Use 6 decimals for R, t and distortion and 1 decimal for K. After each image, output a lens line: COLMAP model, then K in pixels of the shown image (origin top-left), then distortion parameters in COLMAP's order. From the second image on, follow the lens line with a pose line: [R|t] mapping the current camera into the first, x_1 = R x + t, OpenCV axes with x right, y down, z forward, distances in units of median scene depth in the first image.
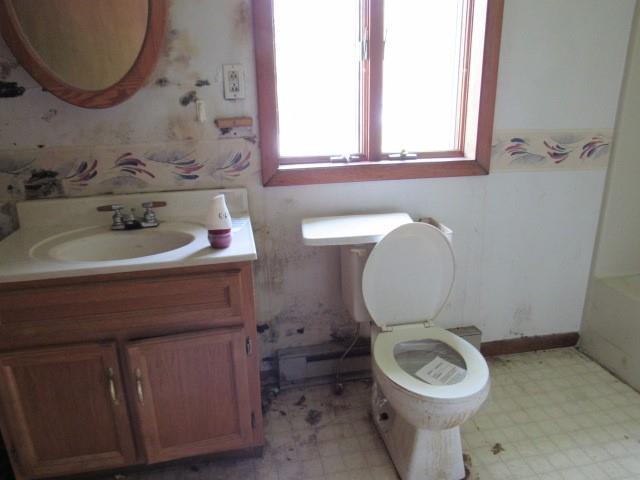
lens RADIAL K [[459.0, 0, 320.0], [0, 459.0, 240.0], [0, 0, 1]] dist [-0.009456, -0.006805]
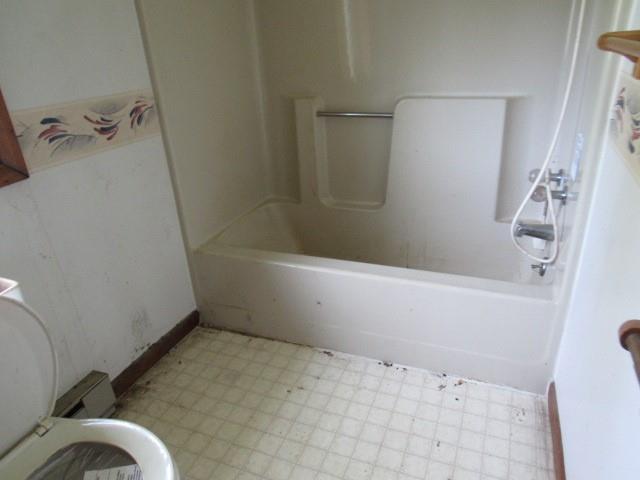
lens RADIAL K [[459.0, 0, 320.0], [0, 459.0, 240.0], [0, 0, 1]] dist [-0.009456, -0.006805]
pose [[0.547973, -0.364292, 0.753006, 0.056815], [0.303517, 0.925431, 0.226835, -0.076306], [-0.779489, 0.104251, 0.617680, 0.242389]]
